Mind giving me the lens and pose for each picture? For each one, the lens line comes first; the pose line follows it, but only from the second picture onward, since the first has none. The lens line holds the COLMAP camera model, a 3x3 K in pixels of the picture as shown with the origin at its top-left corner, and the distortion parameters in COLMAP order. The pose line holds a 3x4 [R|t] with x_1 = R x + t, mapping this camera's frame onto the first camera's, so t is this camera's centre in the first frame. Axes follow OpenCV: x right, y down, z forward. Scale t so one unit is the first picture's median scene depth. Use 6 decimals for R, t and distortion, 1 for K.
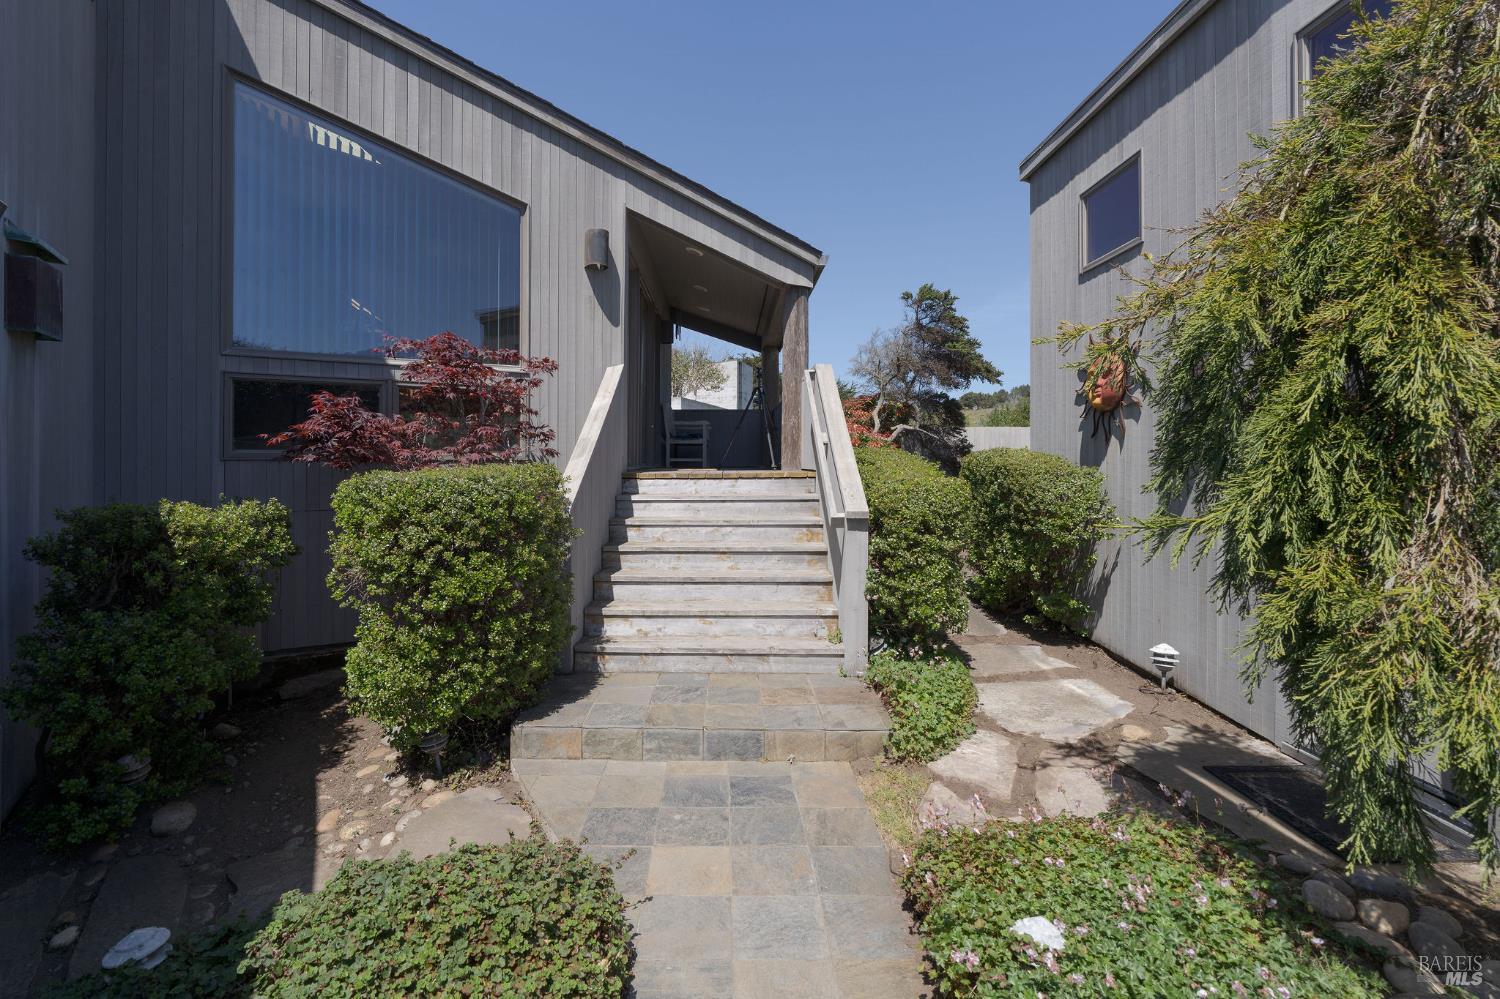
lens RADIAL K [[703.8, 0, 735.0], [0, 703.8, 470.4], [0, 0, 1]] dist [0.001084, -0.000108]
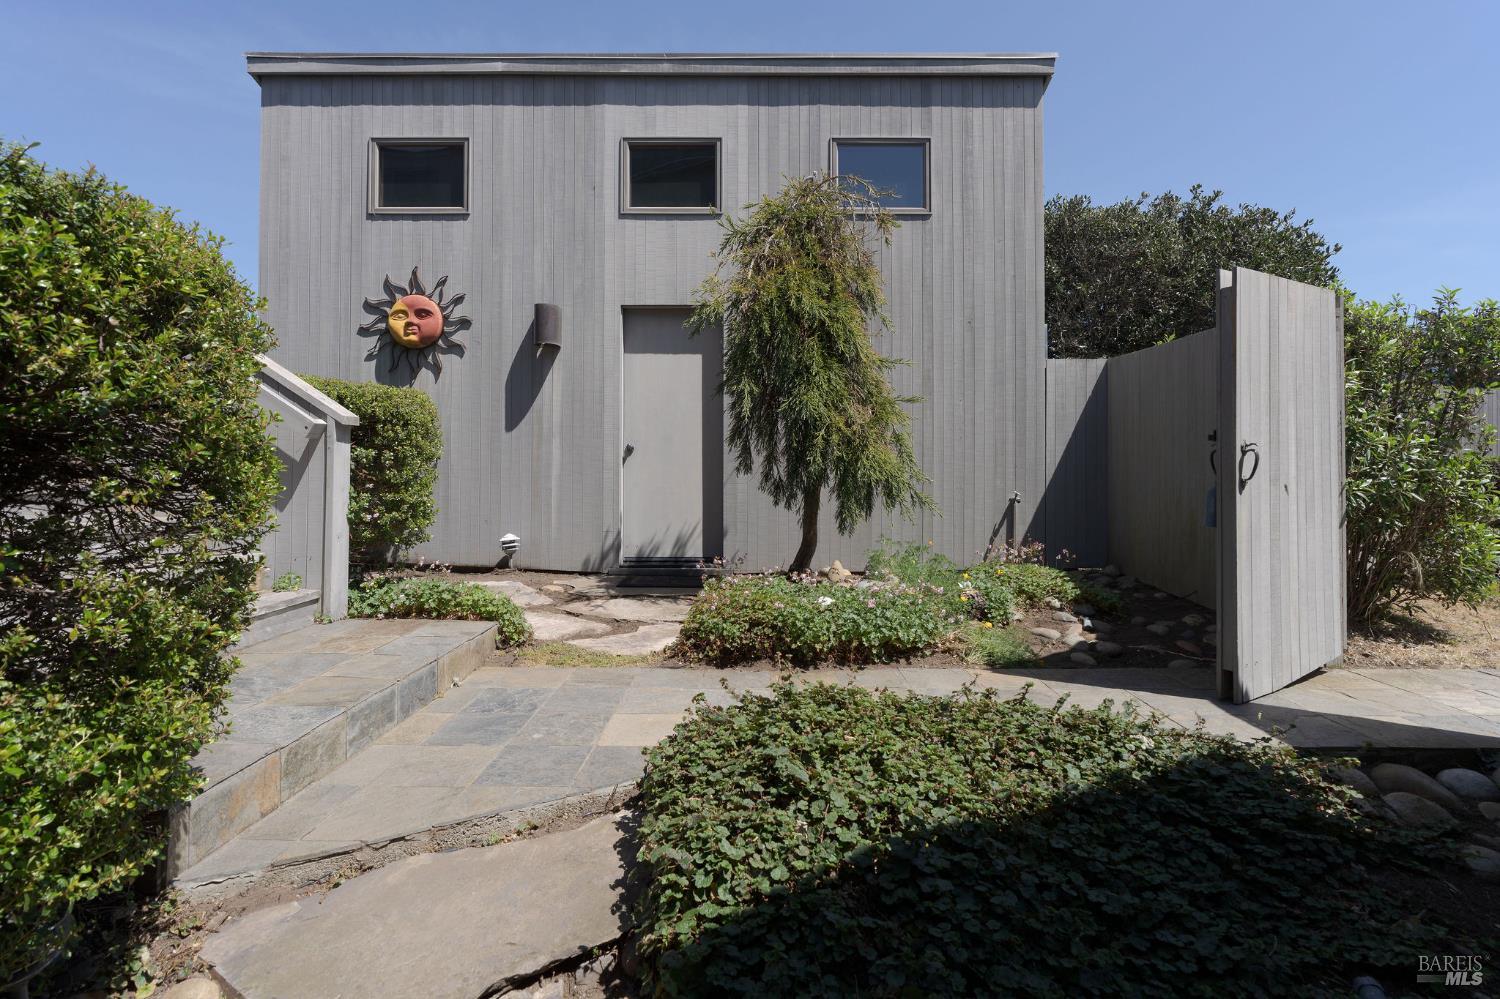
lens RADIAL K [[703.8, 0, 735.0], [0, 703.8, 470.4], [0, 0, 1]] dist [0.001084, -0.000108]
pose [[0.034200, -0.009762, 0.999367, -0.641021], [0.013289, 0.999868, 0.009312, 0.117703], [-0.999327, 0.012962, 0.034325, 0.510290]]
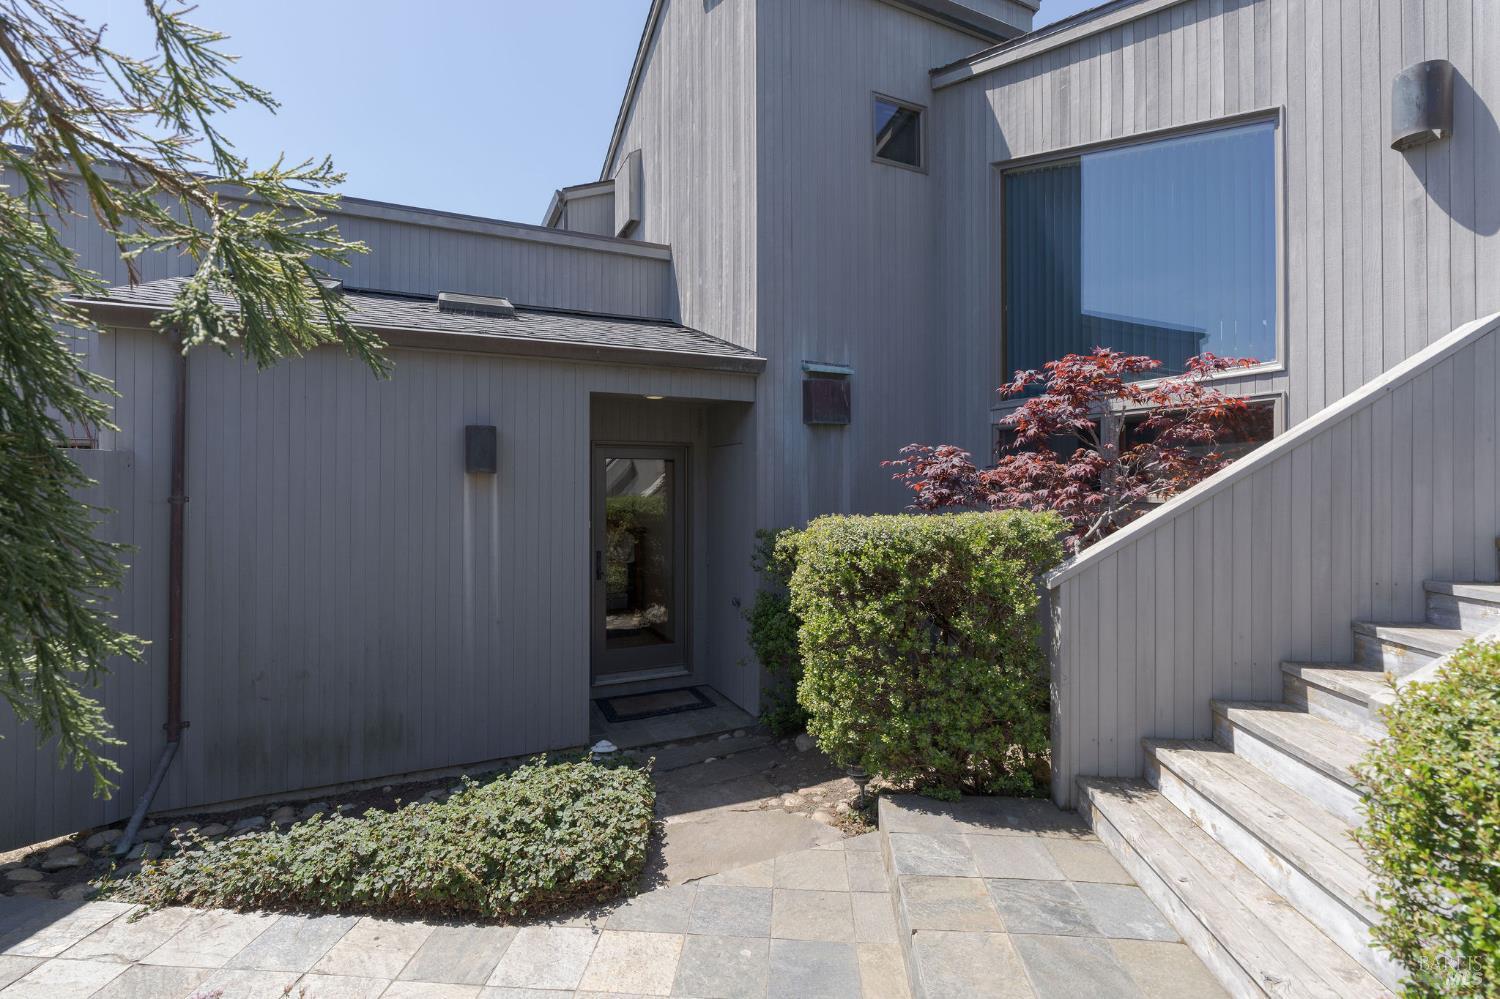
lens RADIAL K [[703.8, 0, 735.0], [0, 703.8, 470.4], [0, 0, 1]] dist [0.001084, -0.000108]
pose [[-0.119336, -0.015904, -0.992726, 0.516588], [-0.012226, 0.999819, -0.014548, -0.038026], [0.992779, 0.010401, -0.119509, 0.754585]]
